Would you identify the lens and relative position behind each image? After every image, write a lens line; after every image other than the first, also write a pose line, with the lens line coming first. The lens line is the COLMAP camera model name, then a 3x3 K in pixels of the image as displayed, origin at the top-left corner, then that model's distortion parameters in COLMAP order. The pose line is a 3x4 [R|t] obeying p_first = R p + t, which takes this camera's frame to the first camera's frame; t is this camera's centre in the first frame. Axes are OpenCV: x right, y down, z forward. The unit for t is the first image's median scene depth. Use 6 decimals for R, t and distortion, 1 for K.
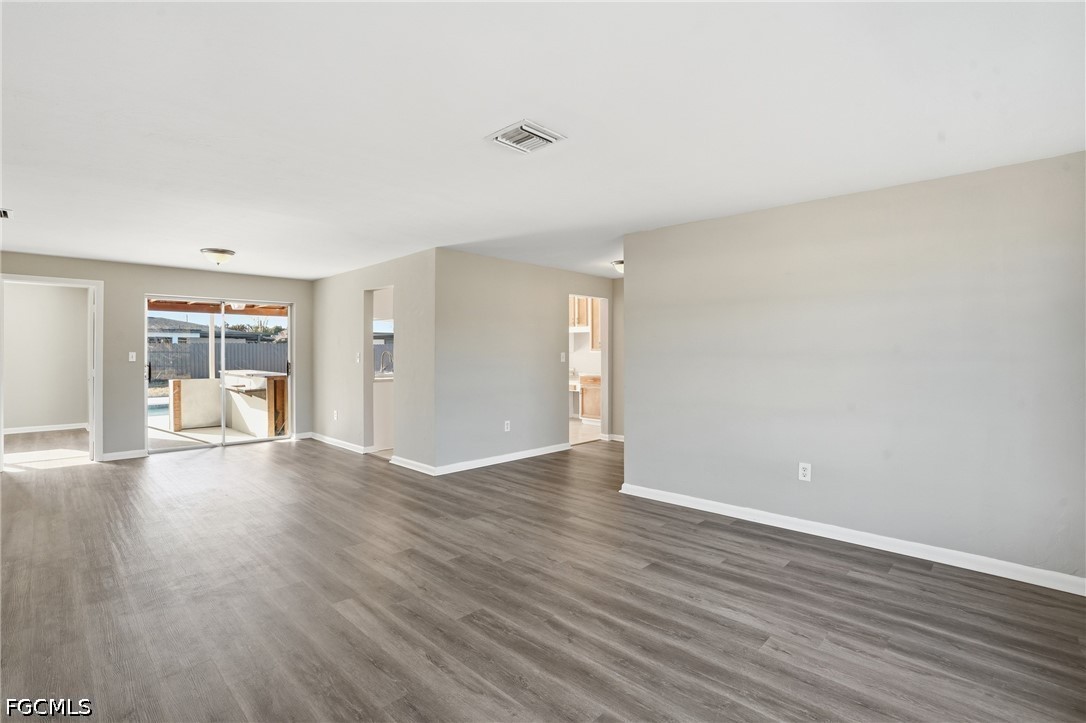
lens RADIAL K [[510.2, 0, 538.0], [0, 510.2, 353.0], [0, 0, 1]] dist [-0.075747, 0.028705]
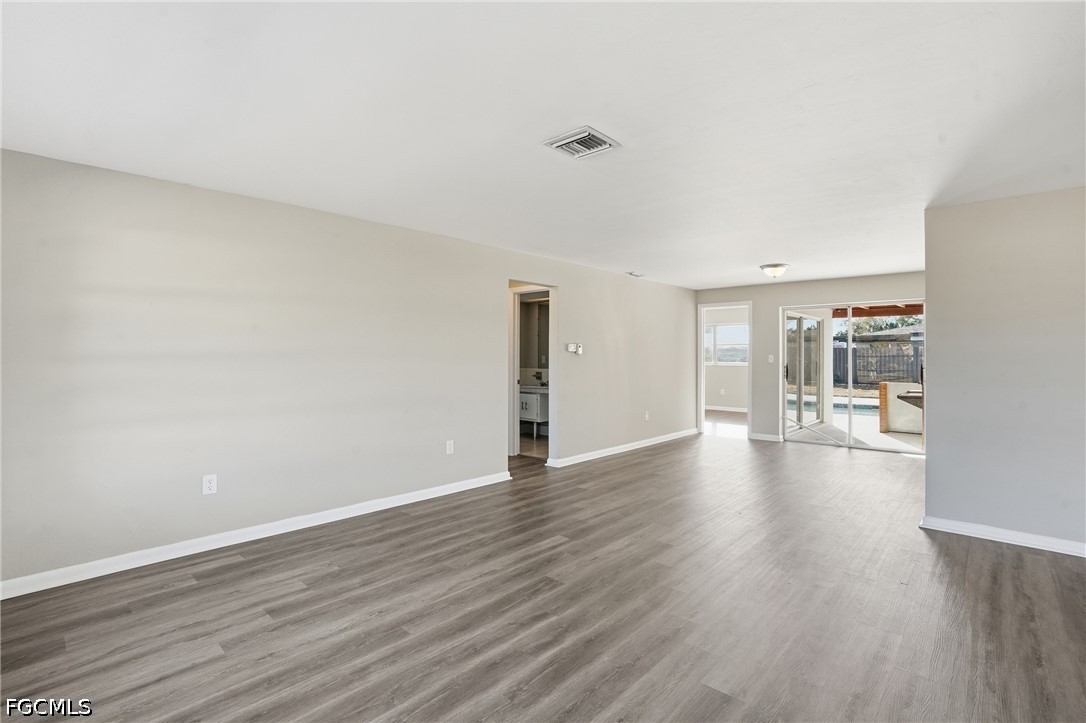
lens RADIAL K [[510.2, 0, 538.0], [0, 510.2, 353.0], [0, 0, 1]] dist [-0.075747, 0.028705]
pose [[0.025766, -0.000487, -0.999668, 0.911573], [-0.007760, 0.999970, -0.000687, -0.003596], [0.999638, 0.007775, 0.025761, 0.818623]]
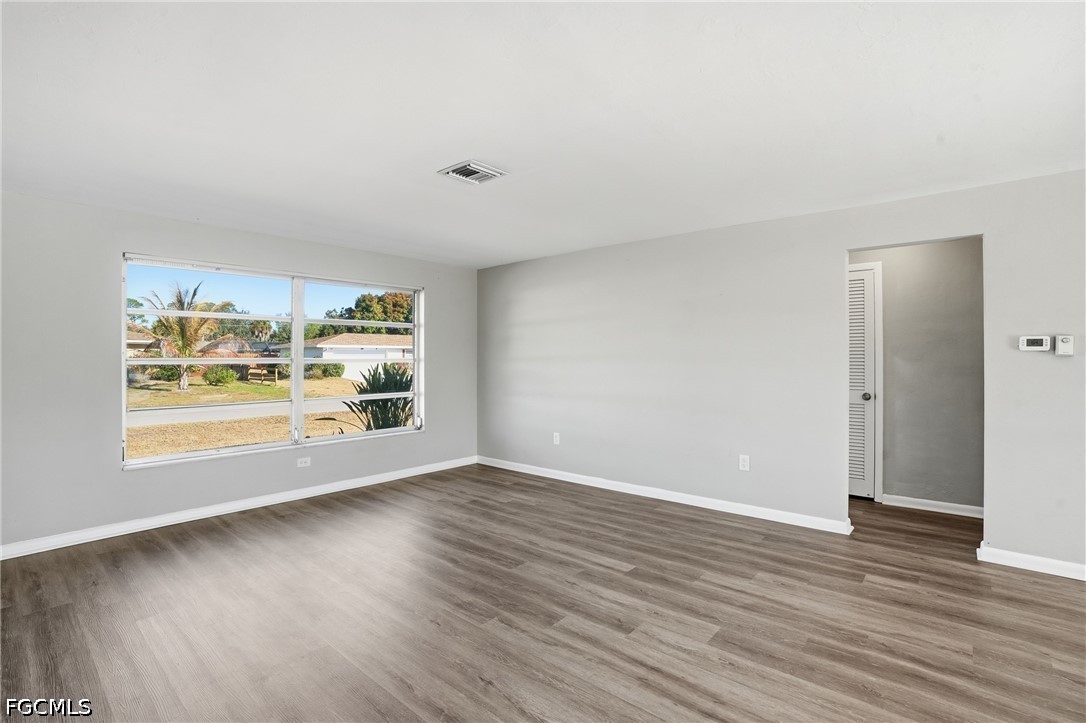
lens RADIAL K [[510.2, 0, 538.0], [0, 510.2, 353.0], [0, 0, 1]] dist [-0.075747, 0.028705]
pose [[-0.998480, 0.004052, -0.054962, -0.102736], [0.004146, 0.999990, -0.001594, -0.009064], [0.054955, -0.001819, -0.998487, 2.004147]]
